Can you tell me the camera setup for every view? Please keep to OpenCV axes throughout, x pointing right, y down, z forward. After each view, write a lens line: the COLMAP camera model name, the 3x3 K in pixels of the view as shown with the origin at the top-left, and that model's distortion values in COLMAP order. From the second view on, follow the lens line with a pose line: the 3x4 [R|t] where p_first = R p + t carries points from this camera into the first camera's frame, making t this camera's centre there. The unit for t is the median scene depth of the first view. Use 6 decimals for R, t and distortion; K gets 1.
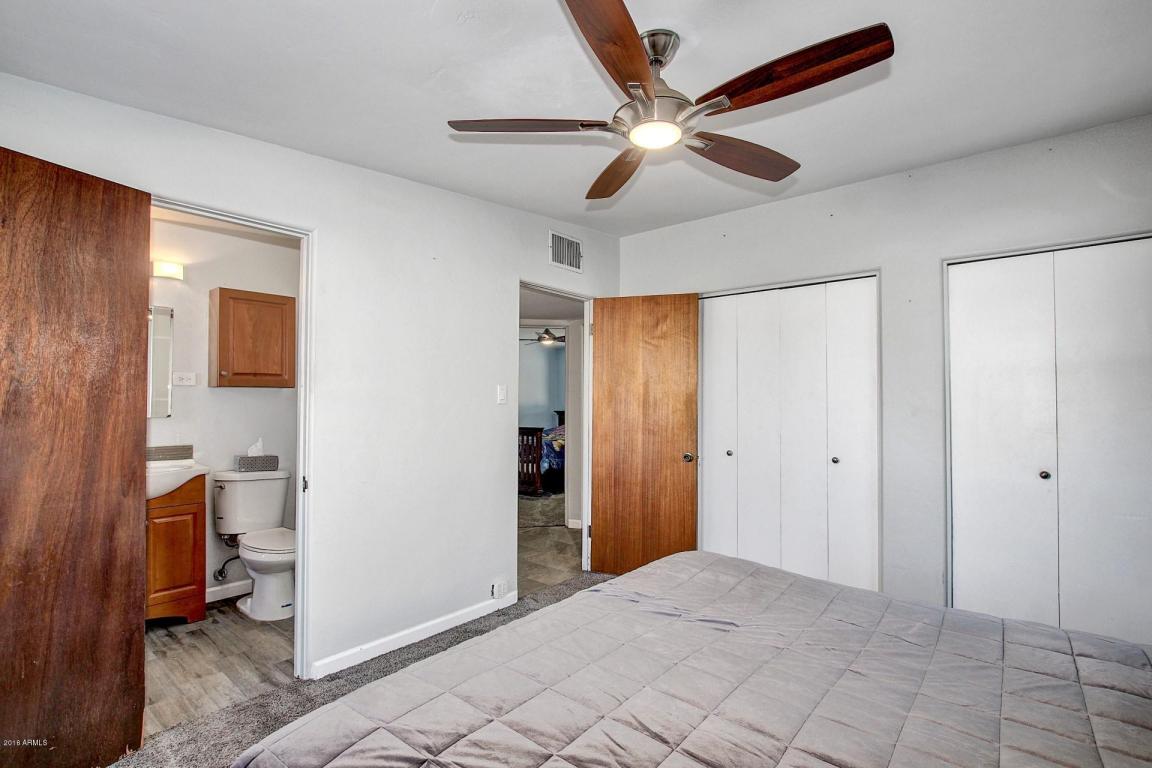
lens RADIAL K [[533.3, 0, 575.8], [0, 533.3, 393.7], [0, 0, 1]] dist [-0.026282, -0.000069]
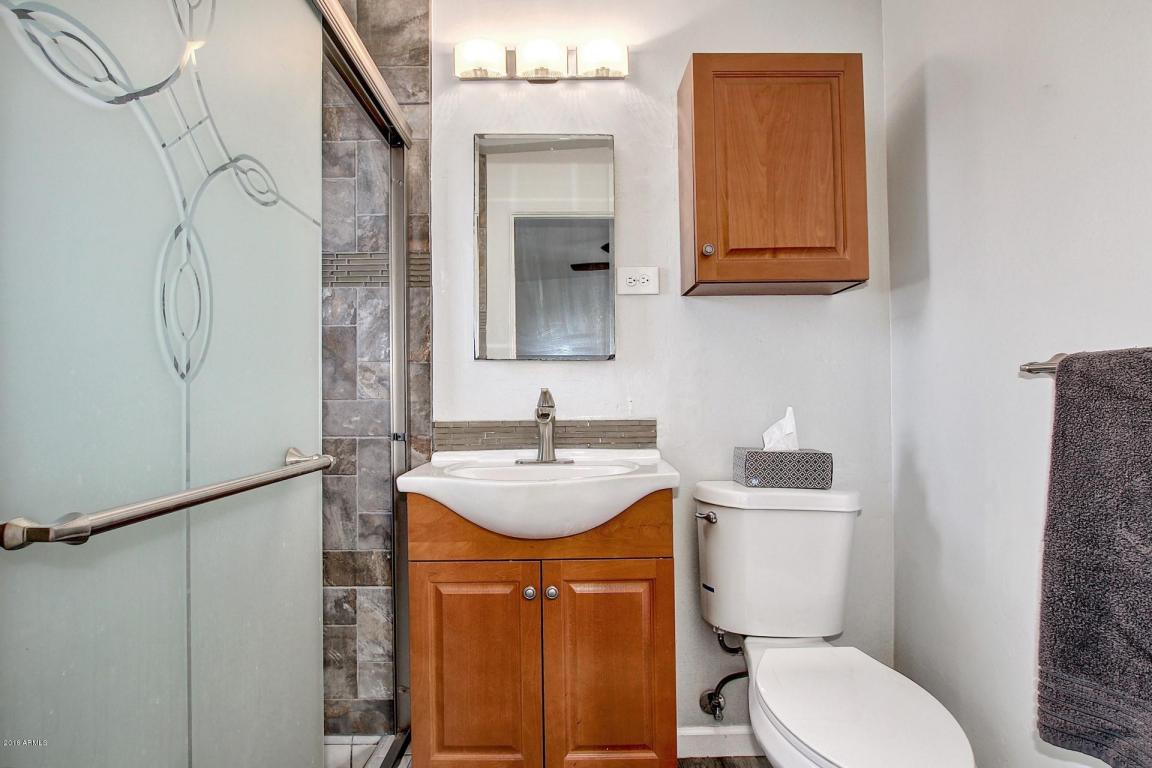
lens RADIAL K [[533.3, 0, 575.8], [0, 533.3, 393.7], [0, 0, 1]] dist [-0.026282, -0.000069]
pose [[0.648491, -0.016591, -0.761041, -0.410161], [0.025189, 0.999683, -0.000329, 0.072436], [0.760805, -0.018957, 0.648703, 0.634179]]
